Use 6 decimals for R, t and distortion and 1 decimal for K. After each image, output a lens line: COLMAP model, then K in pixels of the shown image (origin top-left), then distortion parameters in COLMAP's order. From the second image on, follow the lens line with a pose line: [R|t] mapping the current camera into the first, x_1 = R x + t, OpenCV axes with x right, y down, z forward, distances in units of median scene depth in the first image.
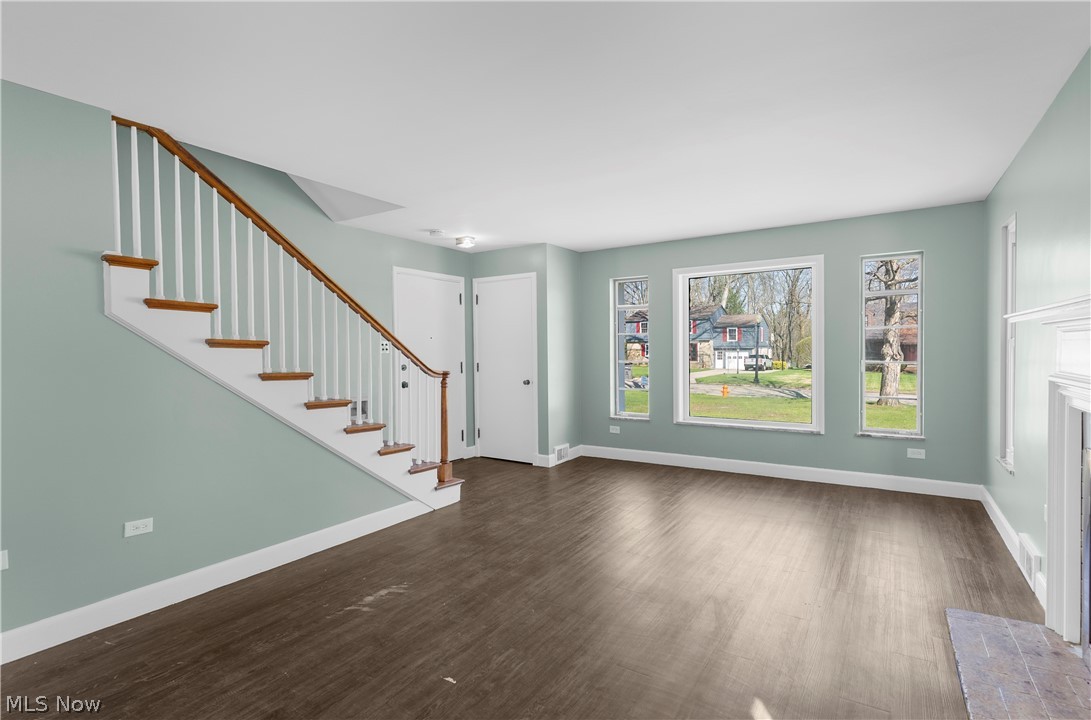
lens RADIAL K [[523.5, 0, 538.2], [0, 523.5, 356.4], [0, 0, 1]] dist [0.000515, 0.000756]
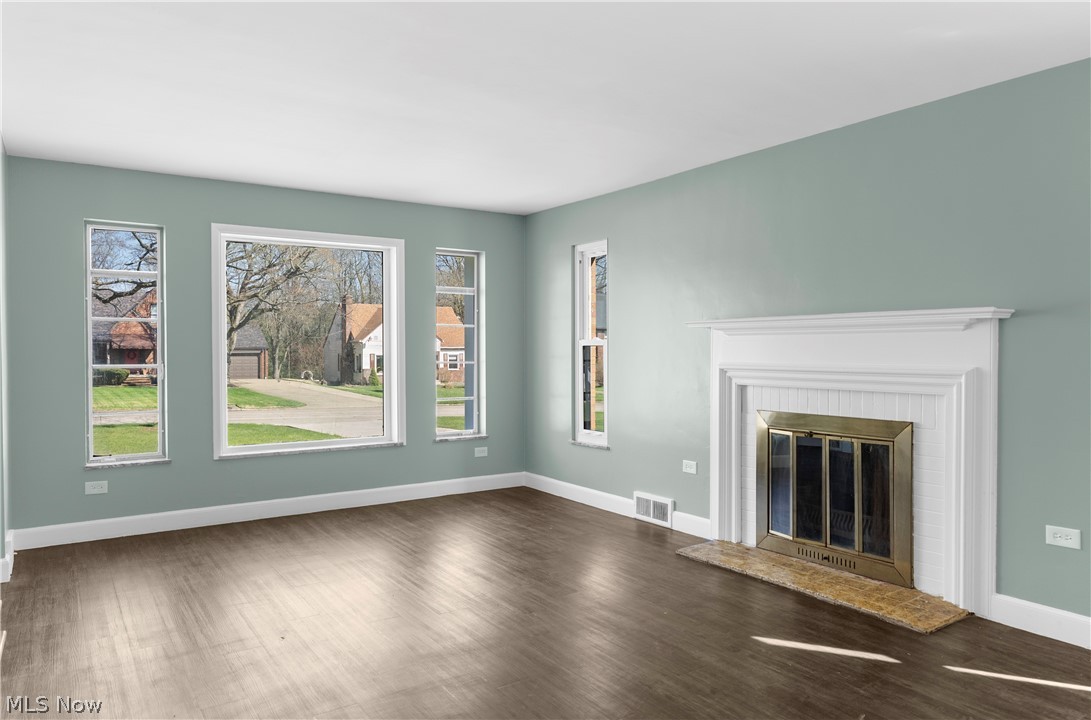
lens RADIAL K [[728.0, 0, 540.0], [0, 728.0, 359.9], [0, 0, 1]] dist [-0.003495, 0.001432]
pose [[0.386589, -0.005931, 0.922233, -0.482125], [0.005113, 0.999978, 0.004288, 0.002044], [-0.922238, 0.003058, 0.386610, 0.316440]]
